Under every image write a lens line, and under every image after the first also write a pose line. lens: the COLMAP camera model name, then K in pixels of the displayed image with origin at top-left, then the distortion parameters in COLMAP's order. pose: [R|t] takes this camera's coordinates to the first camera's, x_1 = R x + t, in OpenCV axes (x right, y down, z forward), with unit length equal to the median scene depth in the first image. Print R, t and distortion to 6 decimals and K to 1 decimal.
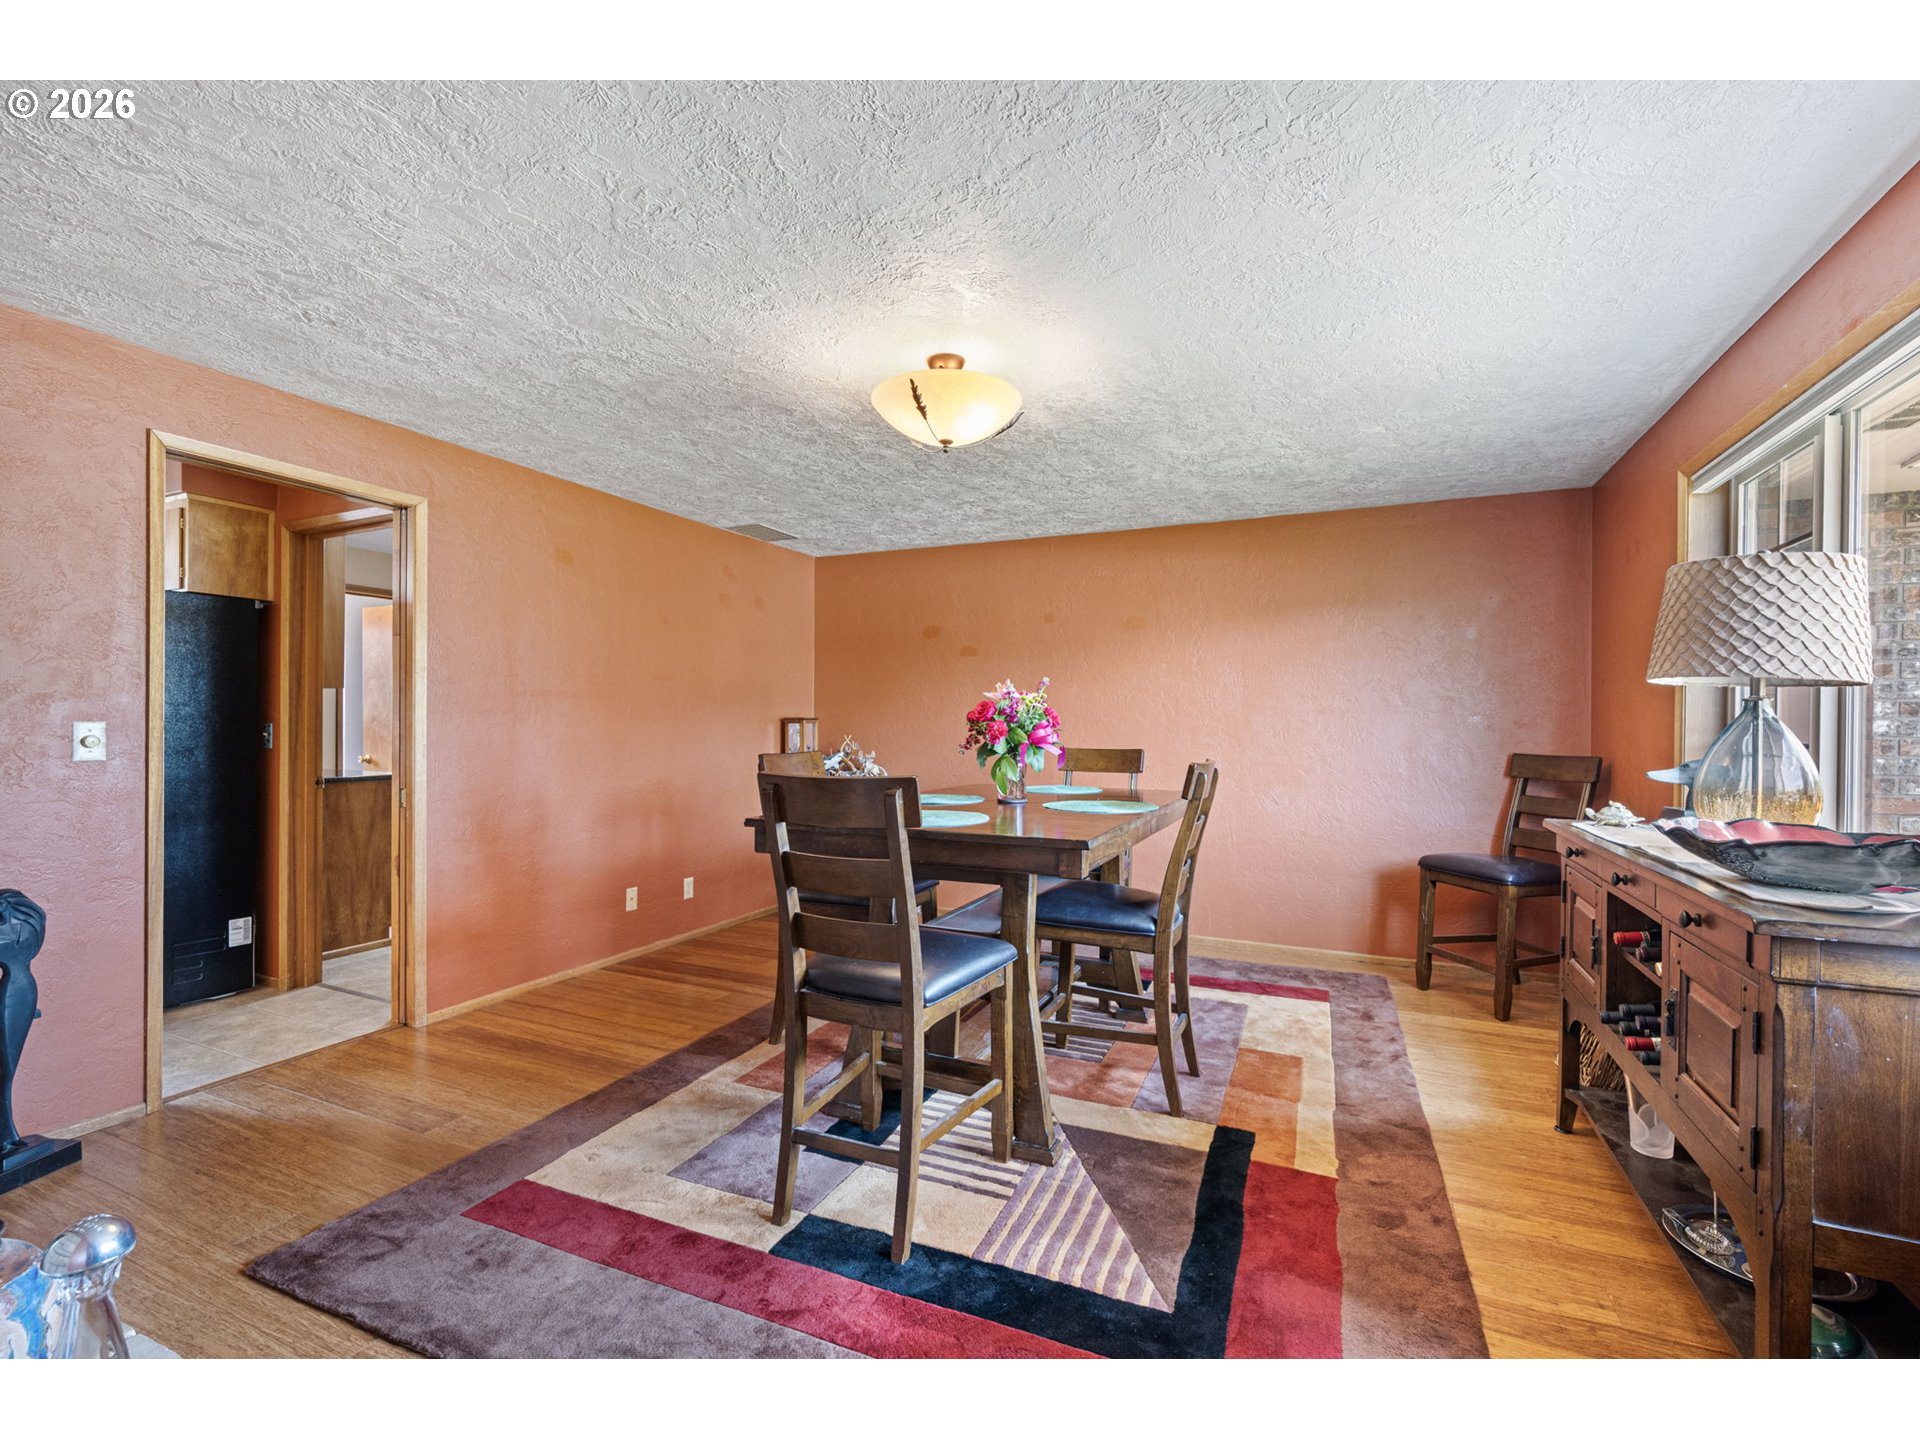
lens RADIAL K [[833.8, 0, 953.2], [0, 833.8, 725.7], [0, 0, 1]] dist [-0.004641, 0.000644]
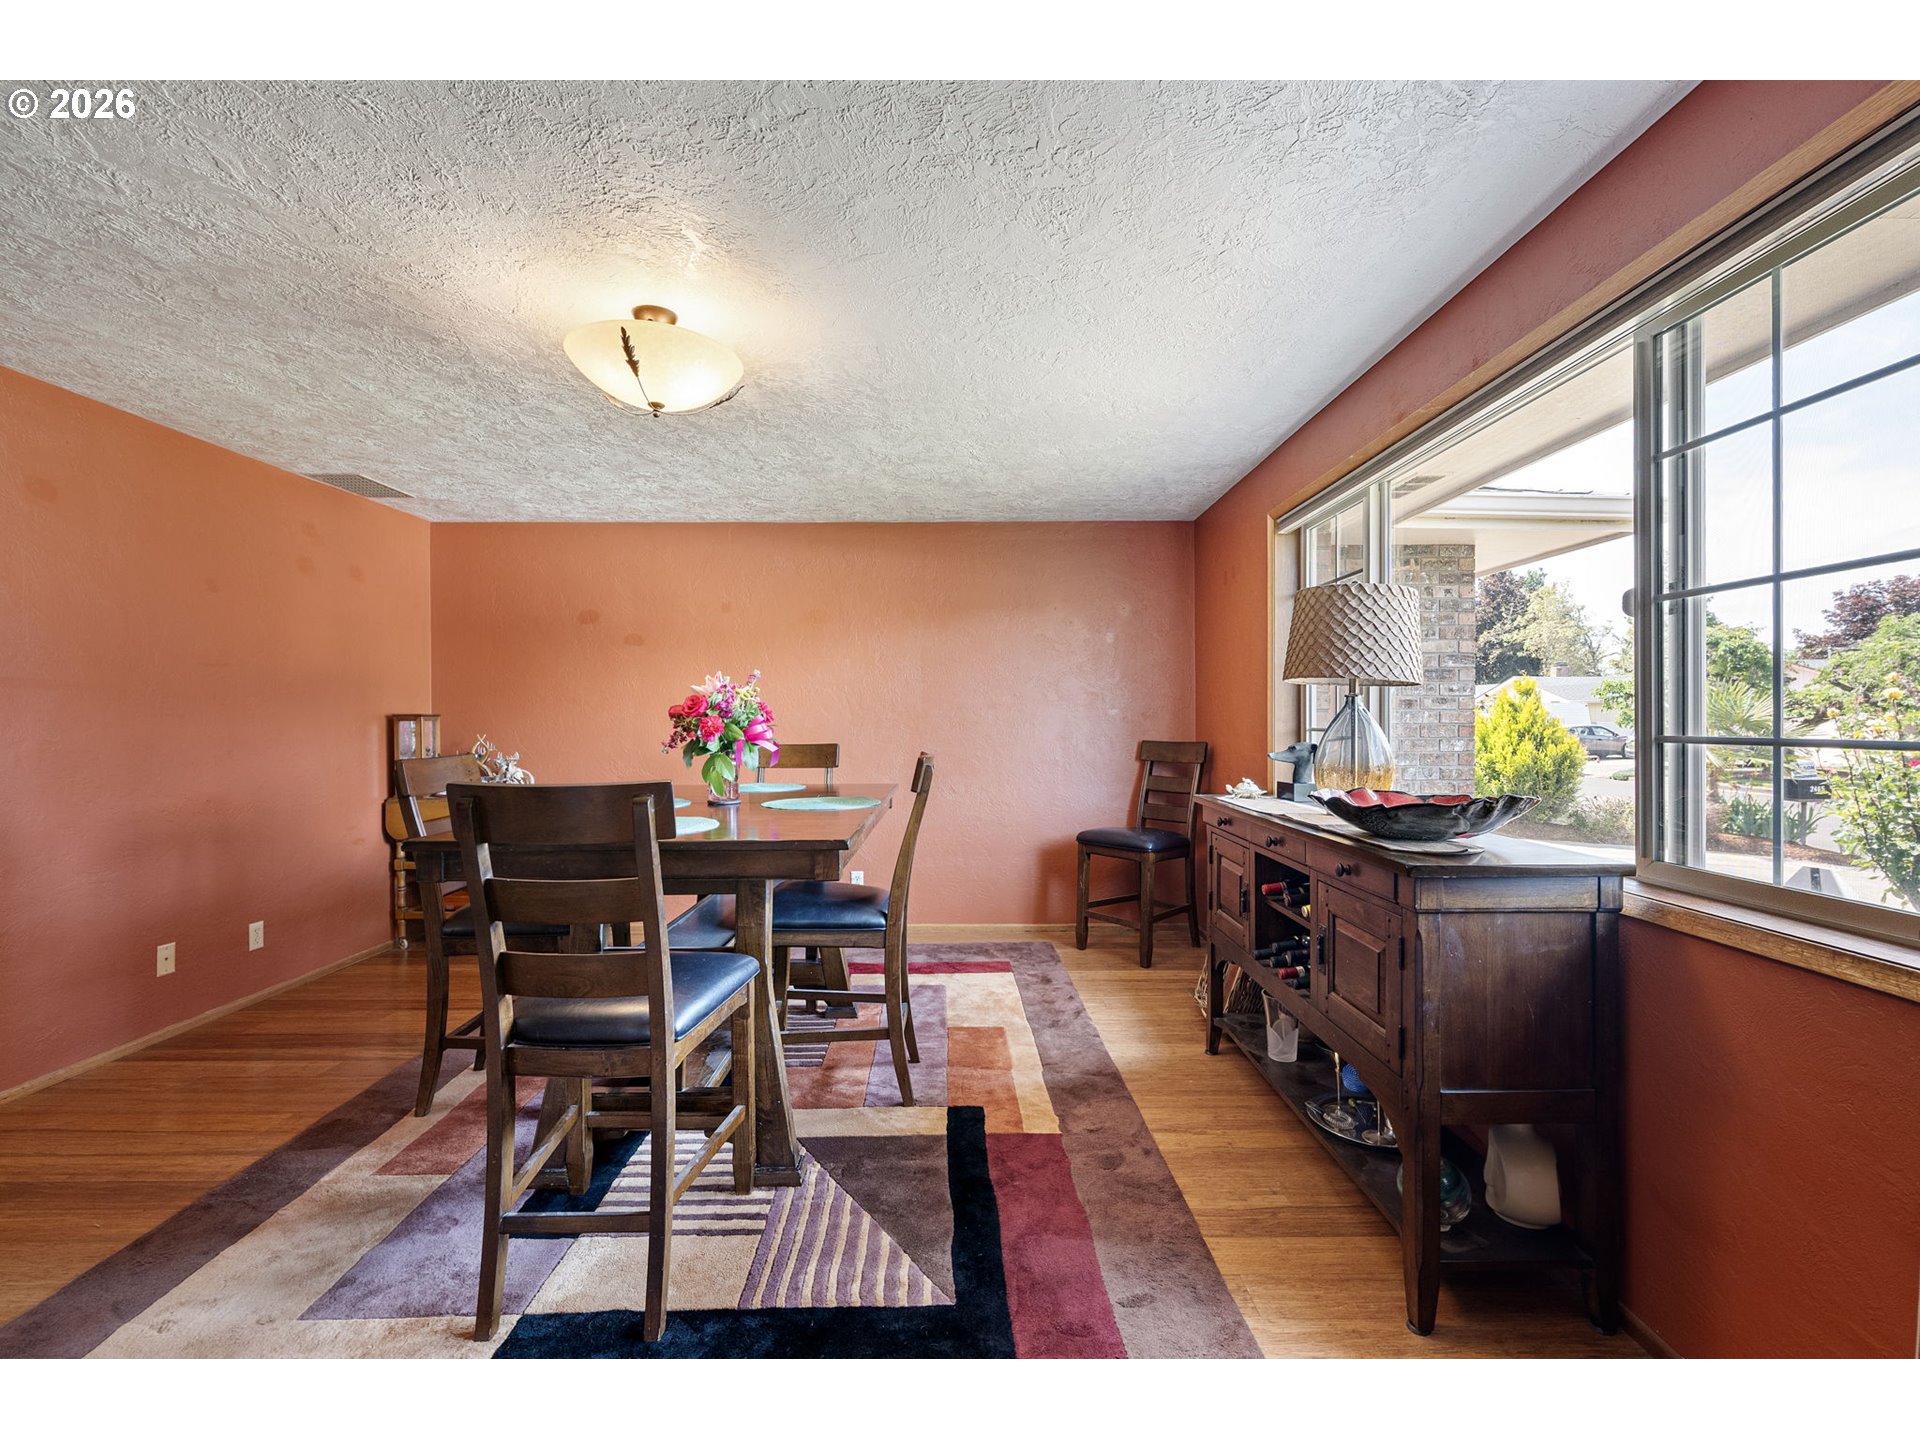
lens RADIAL K [[833.8, 0, 959.1], [0, 833.8, 719.8], [0, 0, 1]] dist [-0.004641, 0.000644]
pose [[0.907904, -0.009019, 0.419080, -0.099525], [0.009037, 0.999957, 0.001942, -0.001417], [-0.419080, 0.002024, 0.907947, 0.056289]]
